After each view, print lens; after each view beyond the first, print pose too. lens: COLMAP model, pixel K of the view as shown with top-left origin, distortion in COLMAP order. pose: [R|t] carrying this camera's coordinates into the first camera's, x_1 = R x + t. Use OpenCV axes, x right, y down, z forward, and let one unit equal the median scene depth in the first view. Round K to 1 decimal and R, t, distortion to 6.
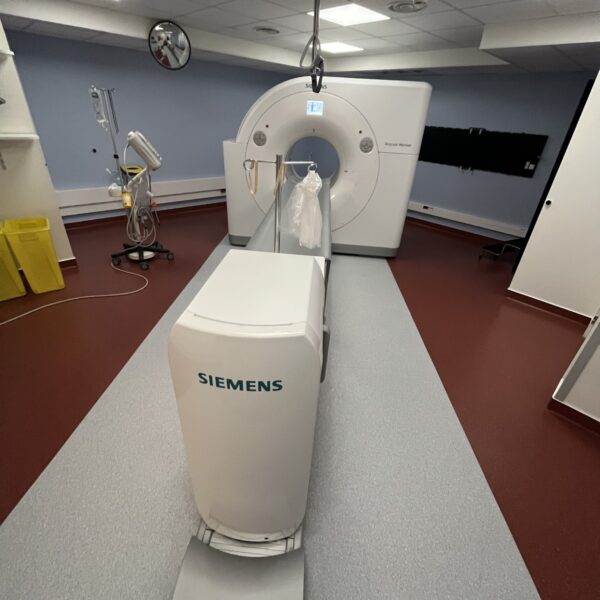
lens RADIAL K [[325.1, 0, 300.0], [0, 325.1, 300.0], [0, 0, 1]] dist [-0.005728, -0.000301]
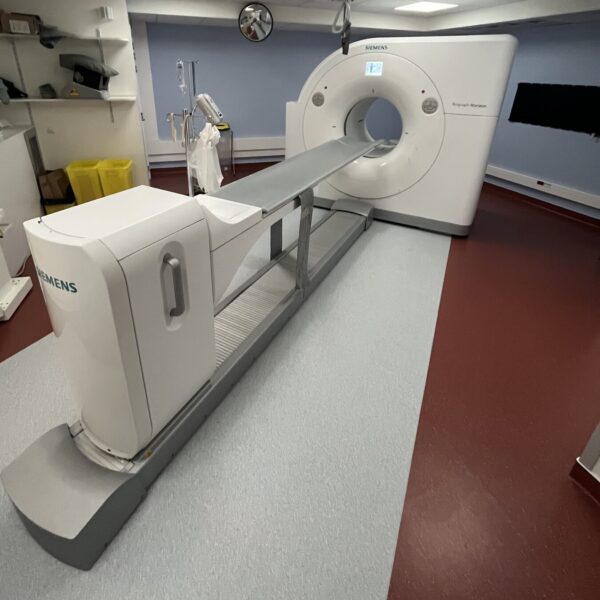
lens RADIAL K [[350.5, 0, 277.8], [0, 350.5, 223.3], [0, 0, 1]] dist [-0.002188, -0.001004]
pose [[0.905951, 0.134634, -0.401406, 0.254492], [-0.184758, 0.978773, -0.088703, 0.000963], [0.380943, 0.154524, 0.911595, 0.015383]]
